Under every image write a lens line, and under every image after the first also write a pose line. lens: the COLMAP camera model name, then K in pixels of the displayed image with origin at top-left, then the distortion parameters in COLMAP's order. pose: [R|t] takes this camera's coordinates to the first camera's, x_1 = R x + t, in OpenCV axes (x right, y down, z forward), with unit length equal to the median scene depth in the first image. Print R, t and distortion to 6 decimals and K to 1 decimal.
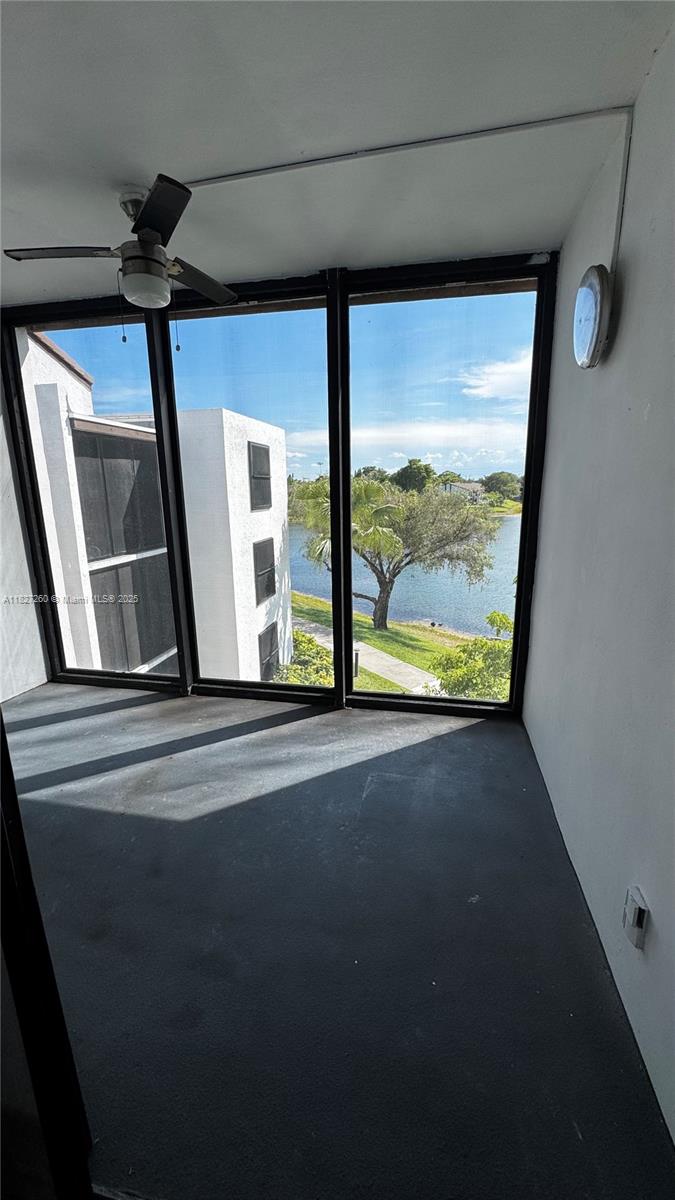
lens RADIAL K [[480.2, 0, 332.1], [0, 480.2, 599.6], [0, 0, 1]] dist [-0.006282, 0.001099]
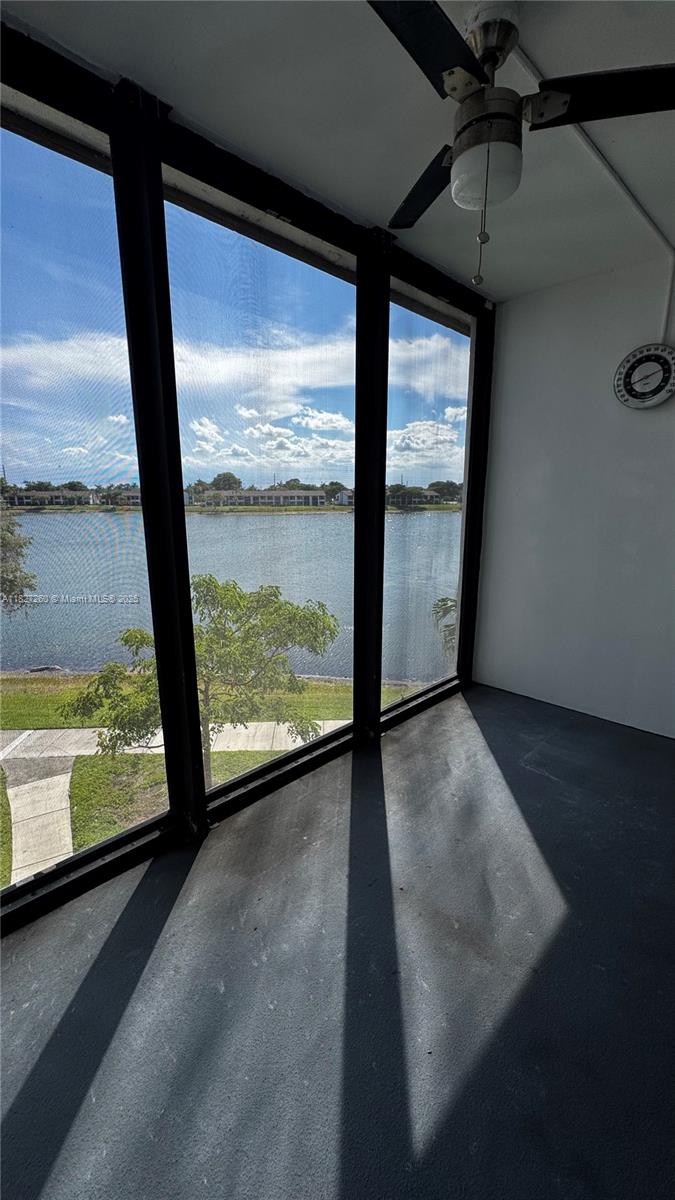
lens RADIAL K [[480.2, 0, 331.9], [0, 480.2, 603.5], [0, 0, 1]] dist [-0.006282, 0.001099]
pose [[0.540982, -0.175171, 0.822589, -0.811509], [0.186253, 0.978737, 0.085933, -0.123019], [-0.820151, 0.106721, 0.562105, 0.625272]]
